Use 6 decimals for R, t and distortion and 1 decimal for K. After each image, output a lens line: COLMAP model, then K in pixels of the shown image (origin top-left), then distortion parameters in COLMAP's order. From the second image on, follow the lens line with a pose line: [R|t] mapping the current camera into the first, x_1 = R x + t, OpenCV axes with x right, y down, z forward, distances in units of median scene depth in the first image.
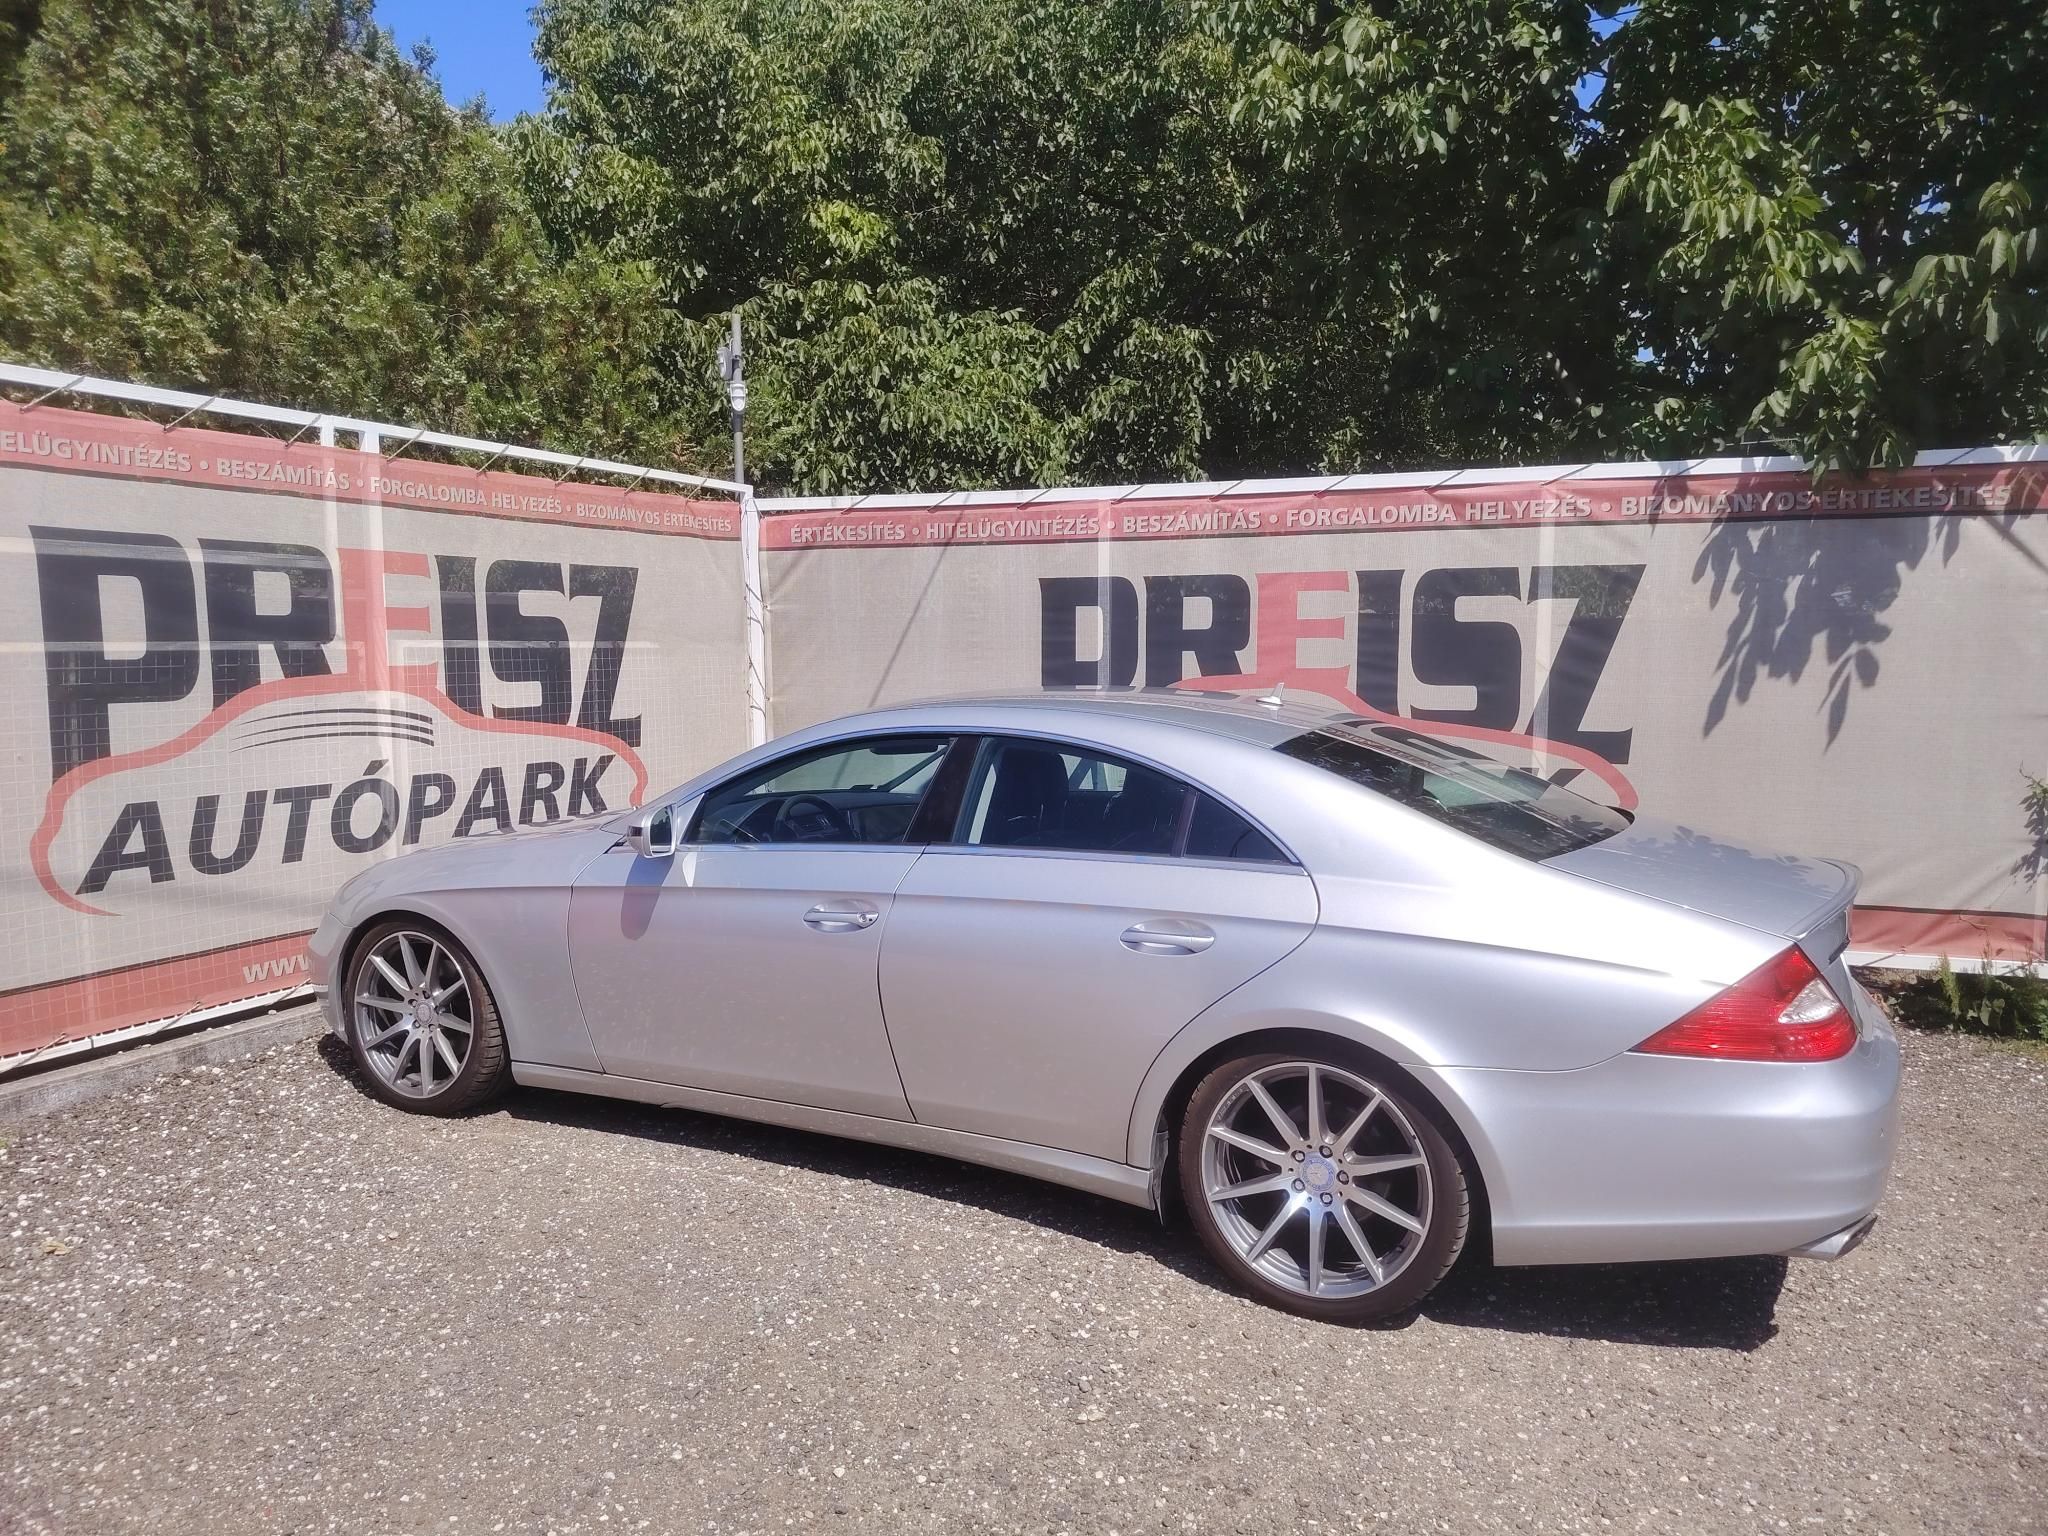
lens RADIAL K [[1425.2, 0, 1024.2], [0, 1425.2, 769.7], [0, 0, 1]] dist [0.100961, -0.138395]
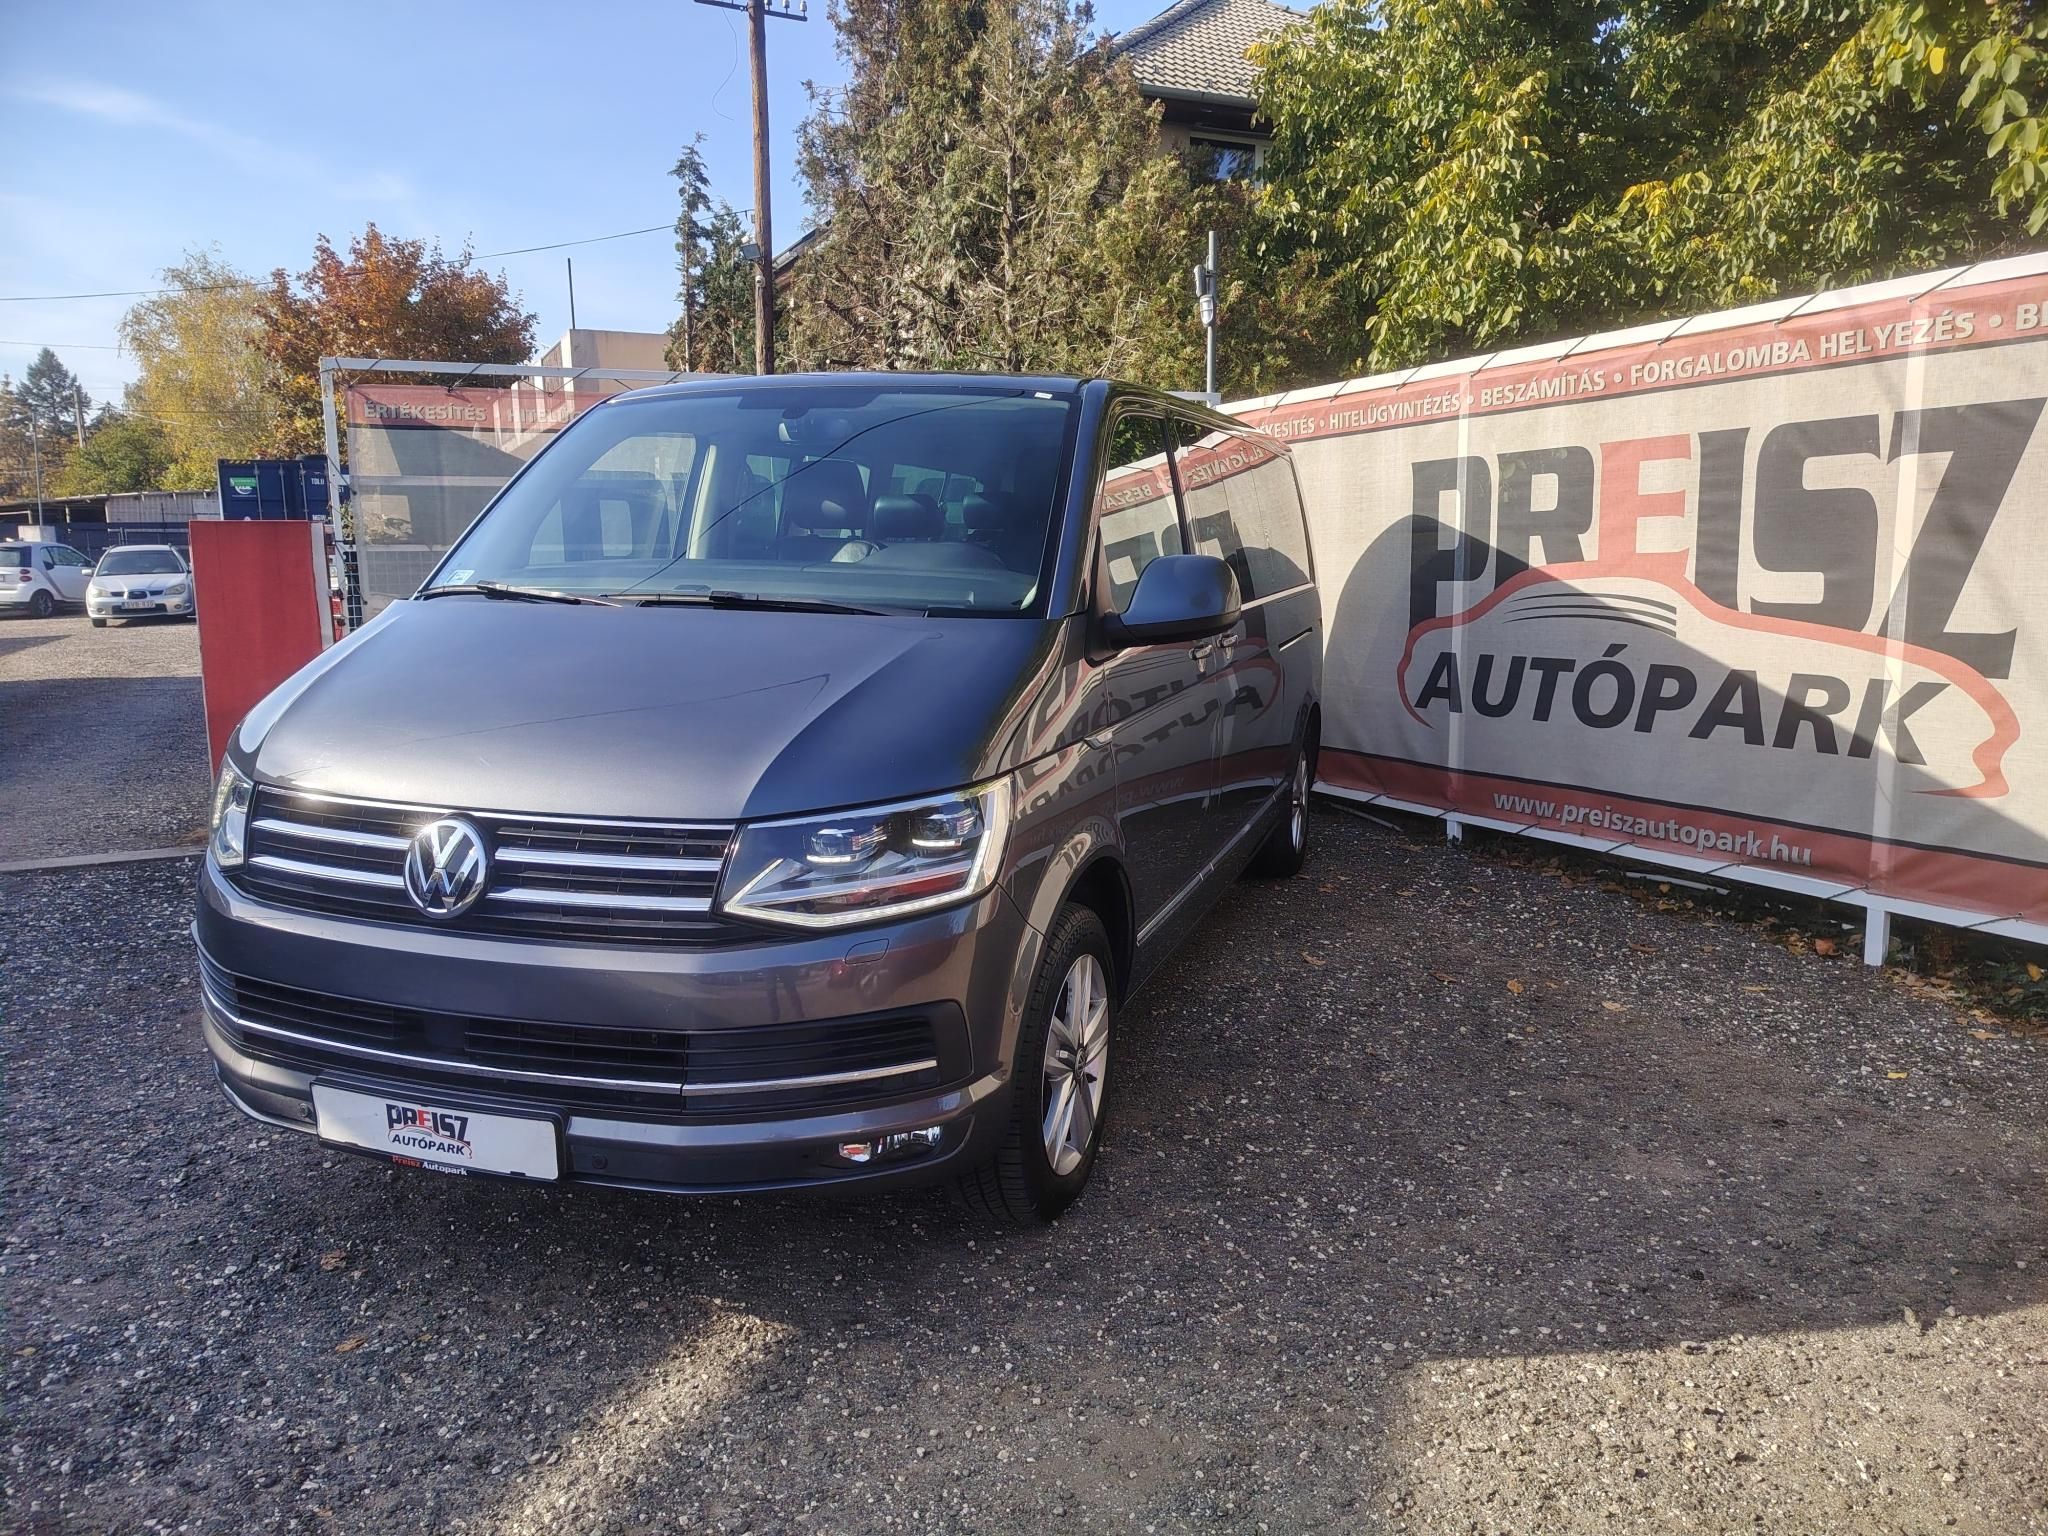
lens RADIAL K [[1441.0, 0, 1018.4], [0, 1441.0, 774.9], [0, 0, 1]] dist [0.063606, -0.063620]
pose [[0.734747, 0.087725, -0.672645, 0.551299], [-0.046256, 0.995774, 0.079339, 0.009006], [0.676762, -0.027180, 0.735700, 0.120040]]
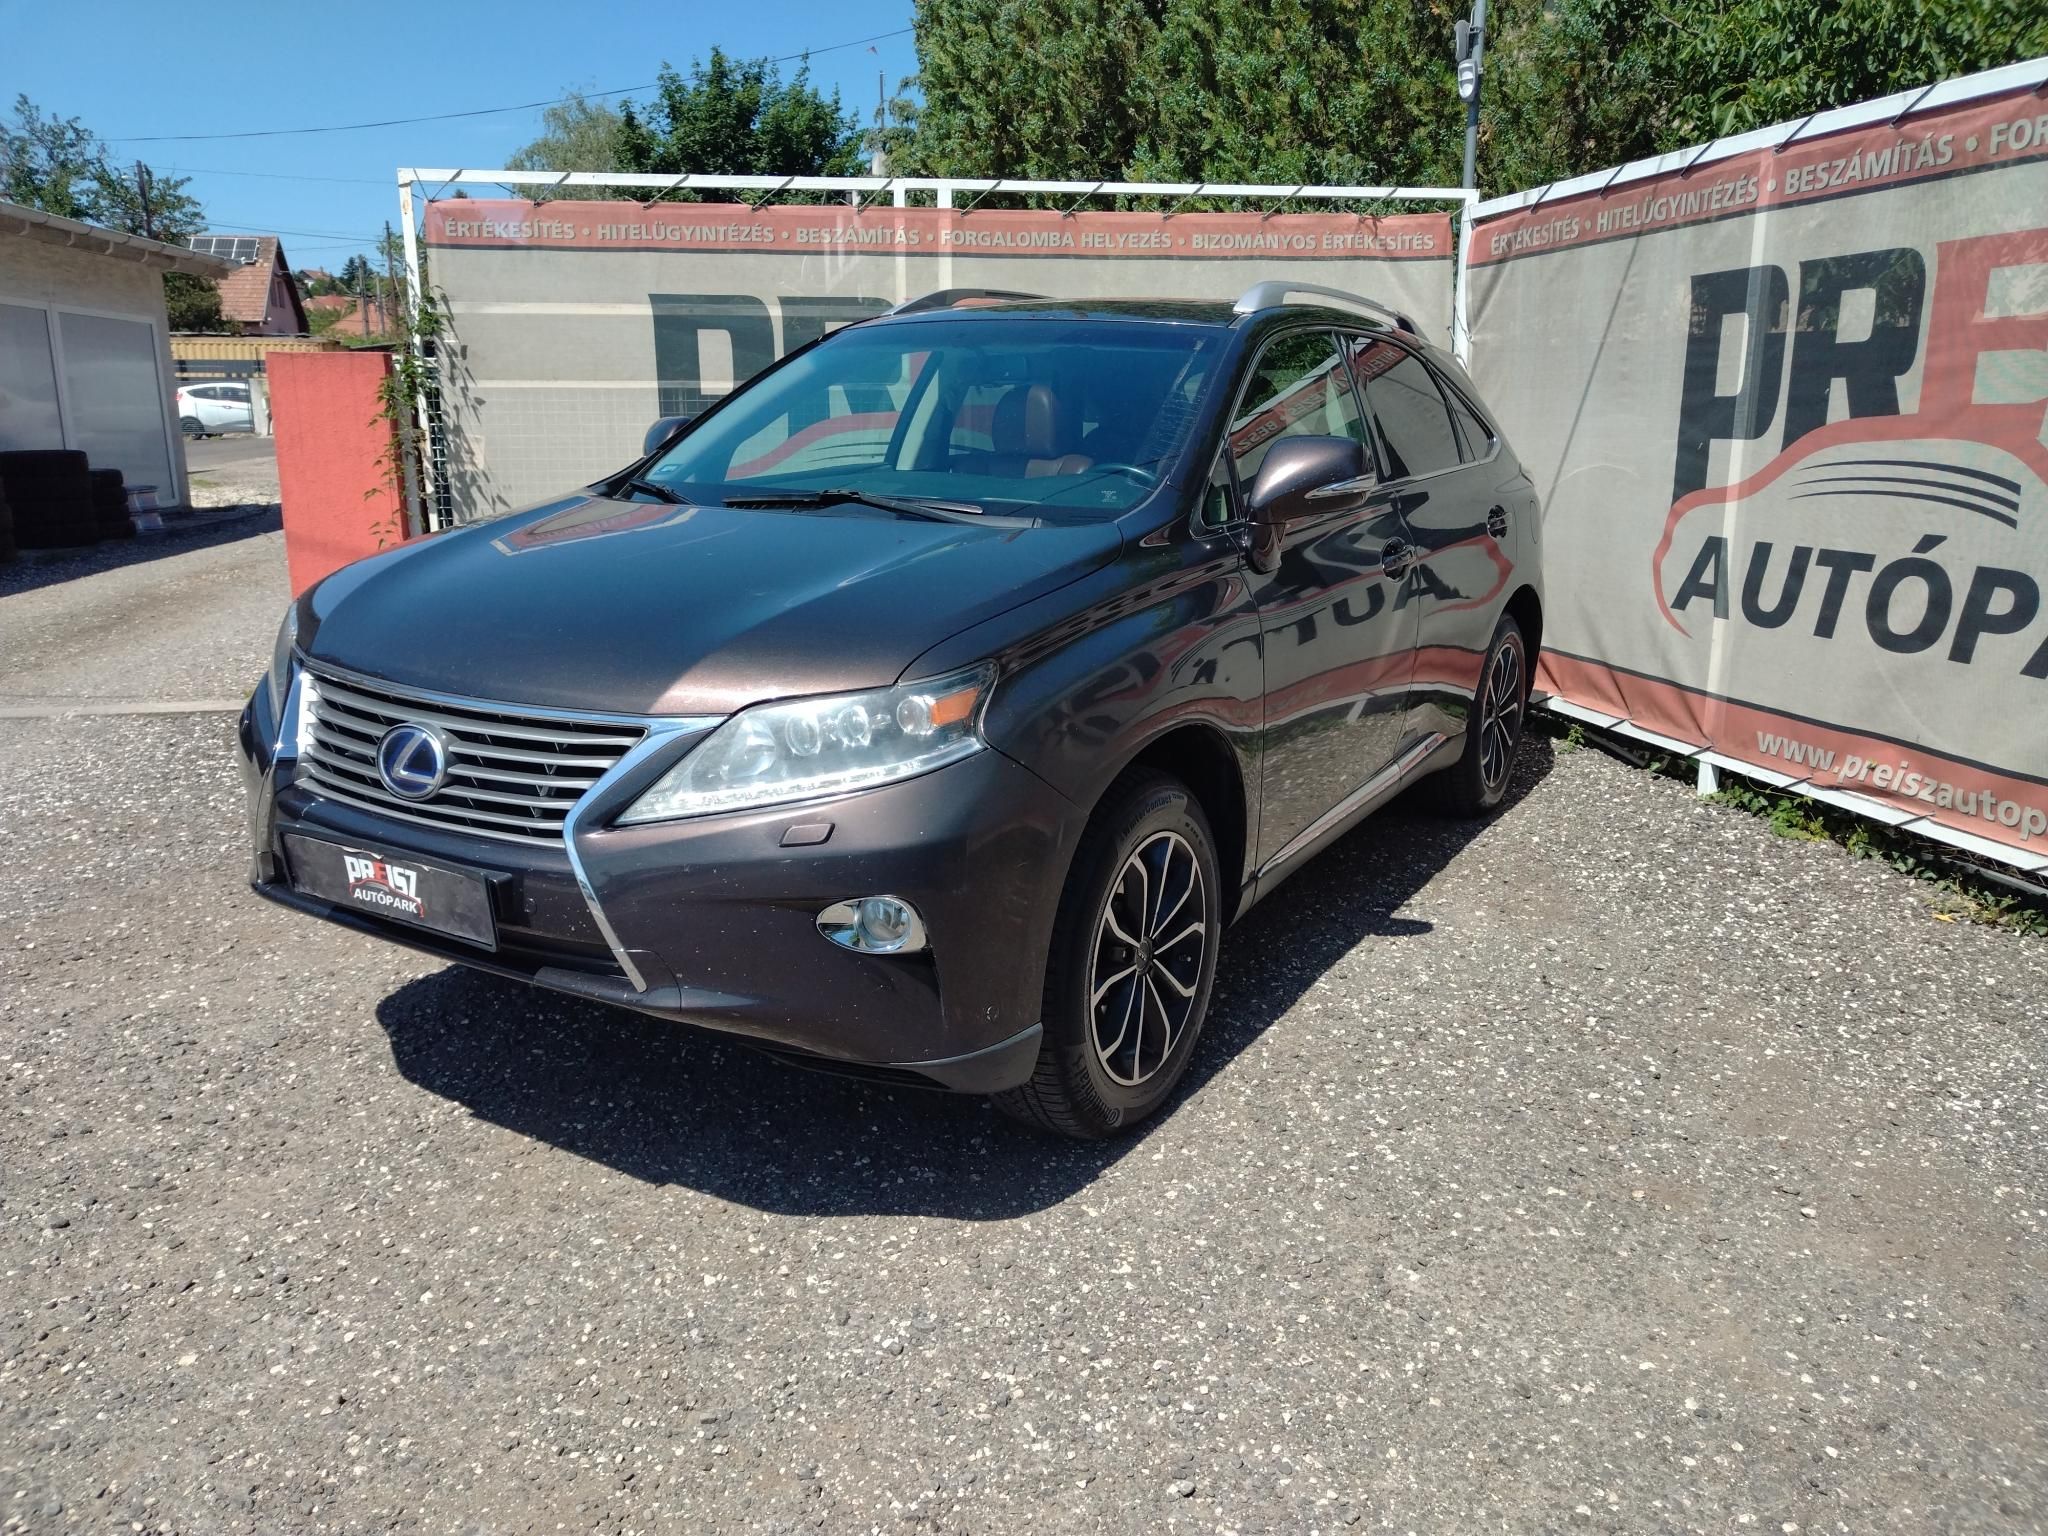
lens RADIAL K [[1524.1, 0, 1024.0], [0, 1524.1, 766.1], [0, 0, 1]] dist [0.023518, -0.009972]
pose [[0.545319, 0.189206, -0.816596, 0.560147], [-0.074041, 0.981257, 0.177914, -0.008783], [0.834952, -0.036558, 0.549107, 0.341721]]
